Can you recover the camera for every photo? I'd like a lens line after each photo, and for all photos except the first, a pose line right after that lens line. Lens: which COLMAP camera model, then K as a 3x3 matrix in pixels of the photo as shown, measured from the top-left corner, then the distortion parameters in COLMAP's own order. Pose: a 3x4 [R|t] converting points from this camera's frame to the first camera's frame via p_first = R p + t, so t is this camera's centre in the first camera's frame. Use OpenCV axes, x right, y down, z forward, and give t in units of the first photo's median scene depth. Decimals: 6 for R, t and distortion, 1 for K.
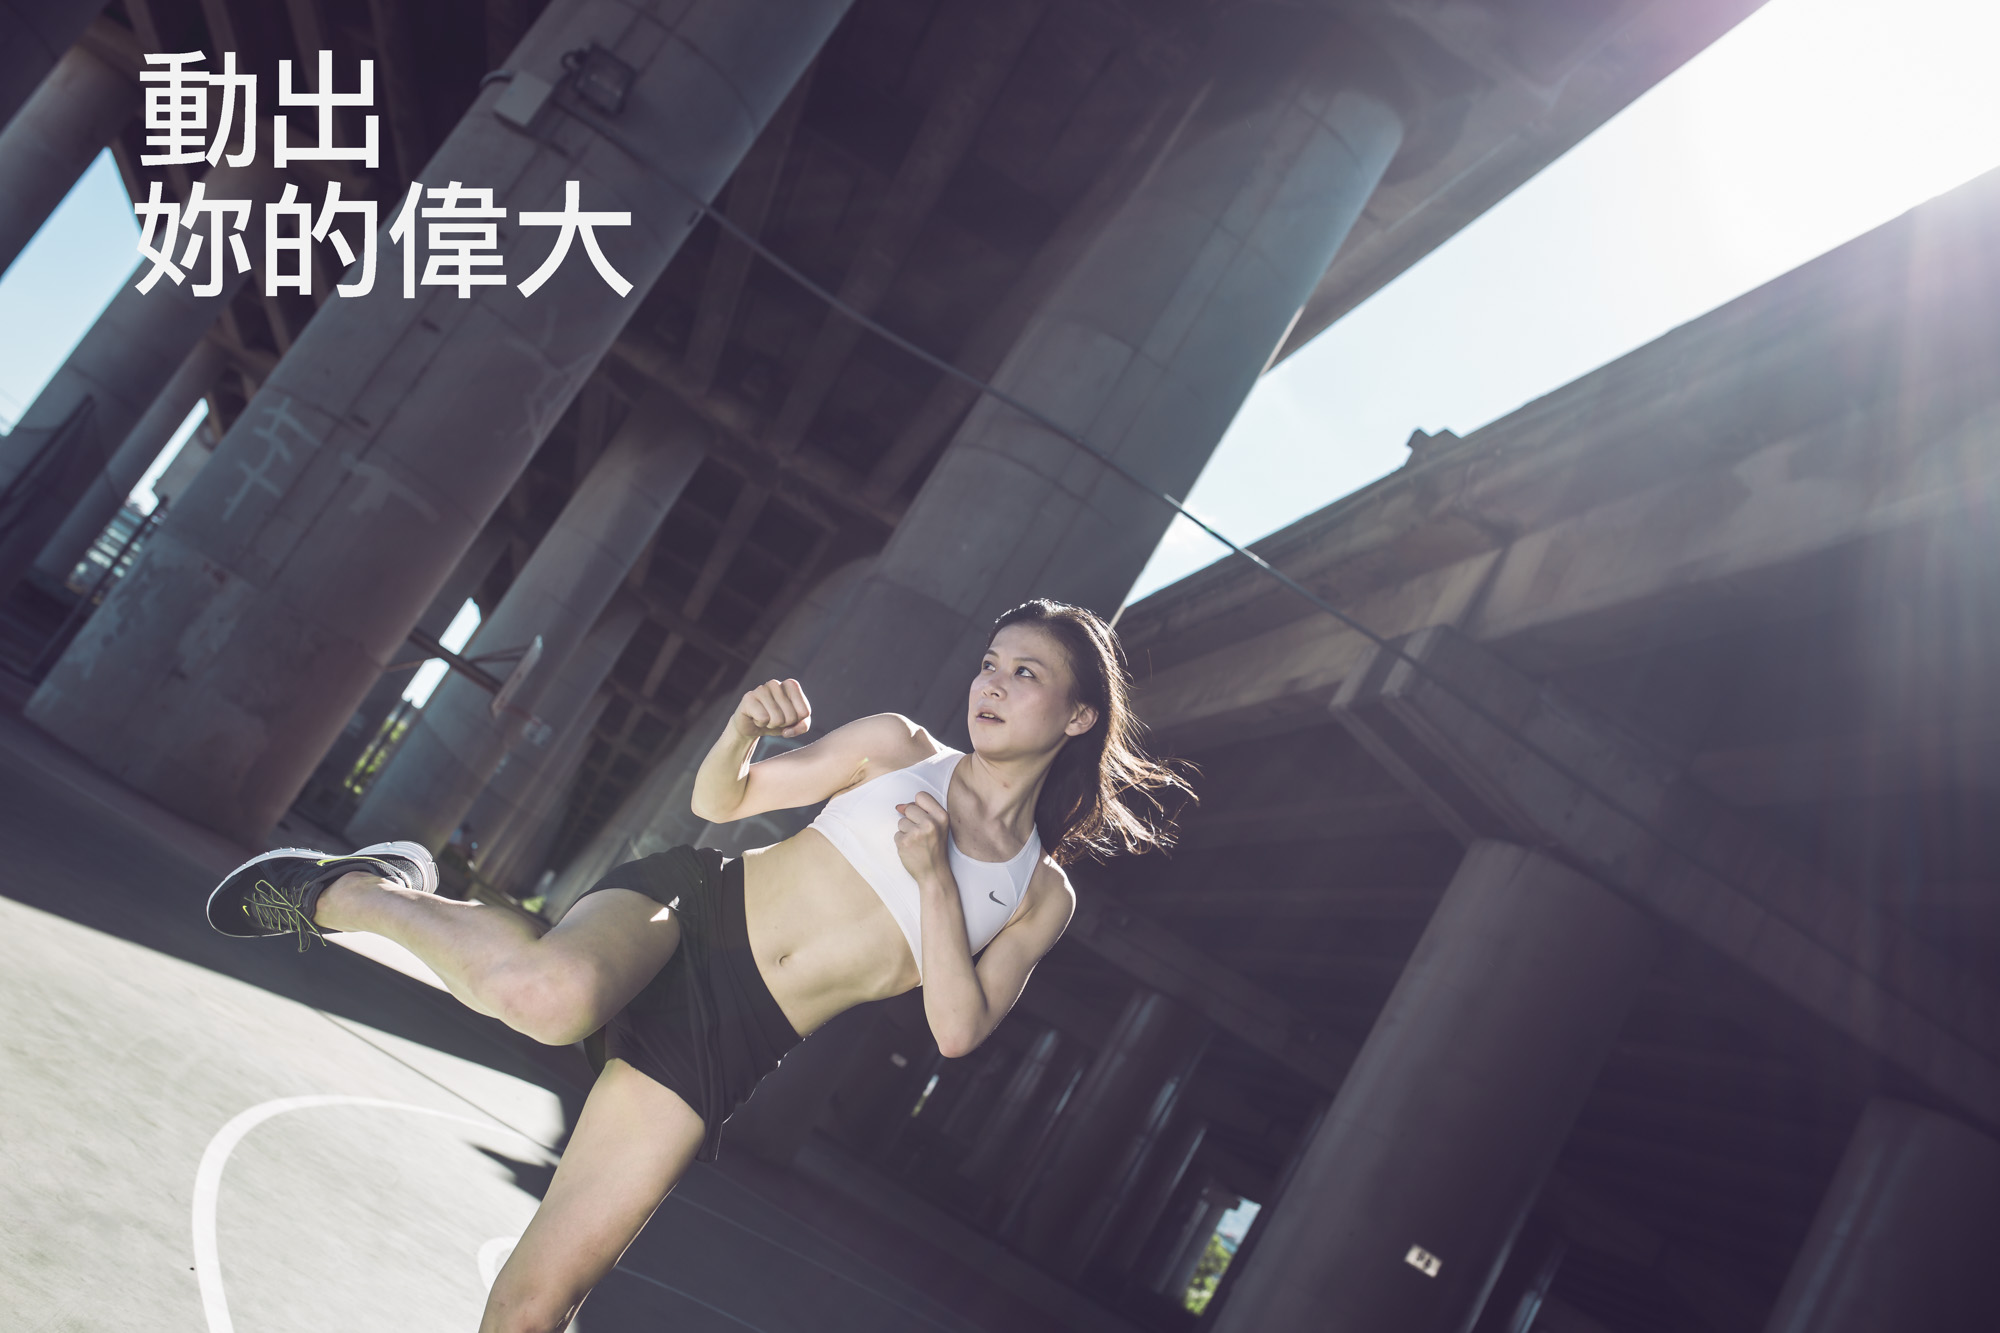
lens RADIAL K [[1963.3, 0, 1000.0], [0, 1963.3, 666.5], [0, 0, 1]] dist [0.007119, 0.000183]
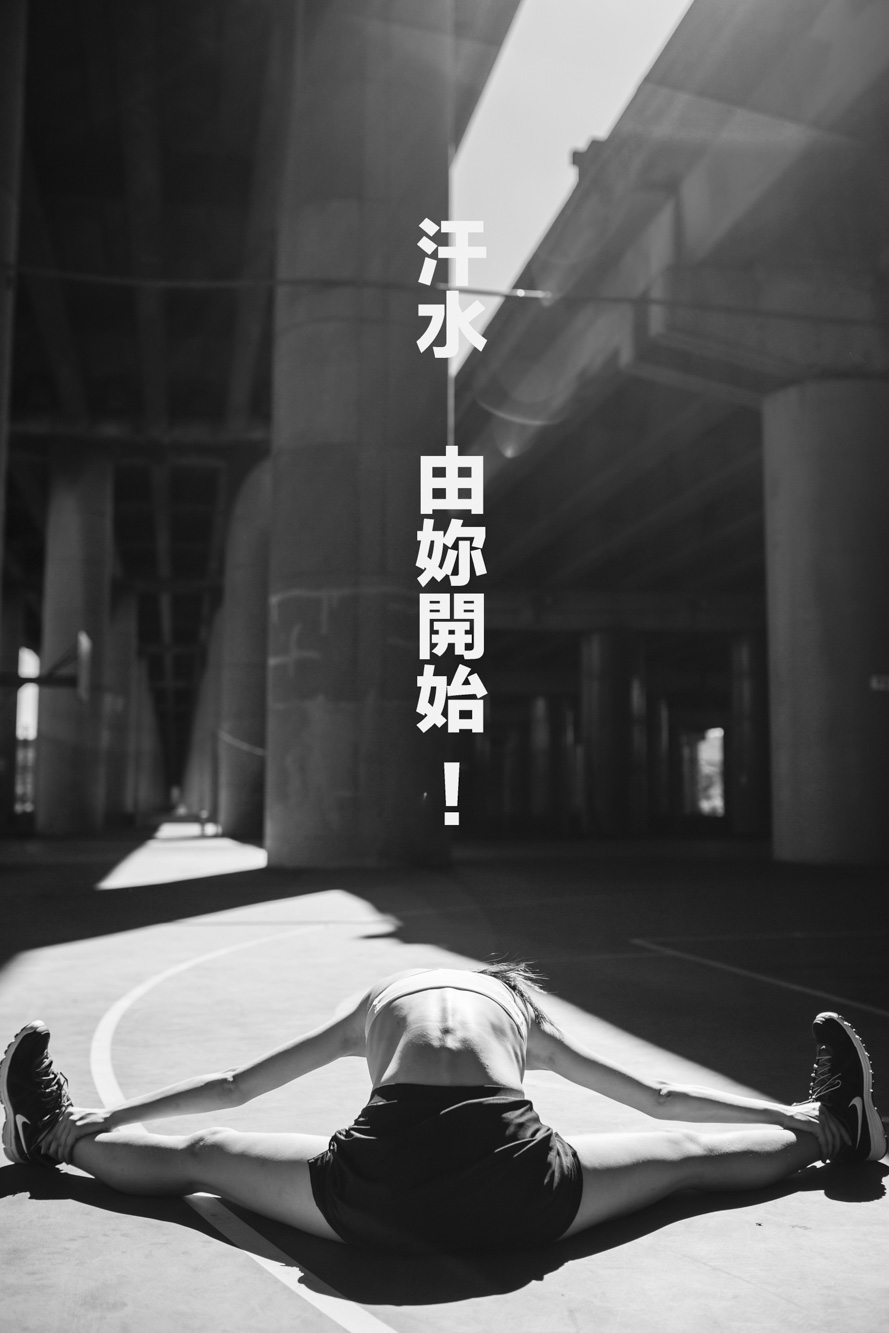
lens RADIAL K [[1308.5, 0, 444.5], [0, 1308.5, 666.5], [0, 0, 1]] dist [0.007119, 0.000183]
pose [[0.859945, -0.510329, 0.007656, -0.041285], [0.505635, 0.853885, 0.123341, 0.020834], [-0.069482, -0.102195, 0.992335, 0.093988]]
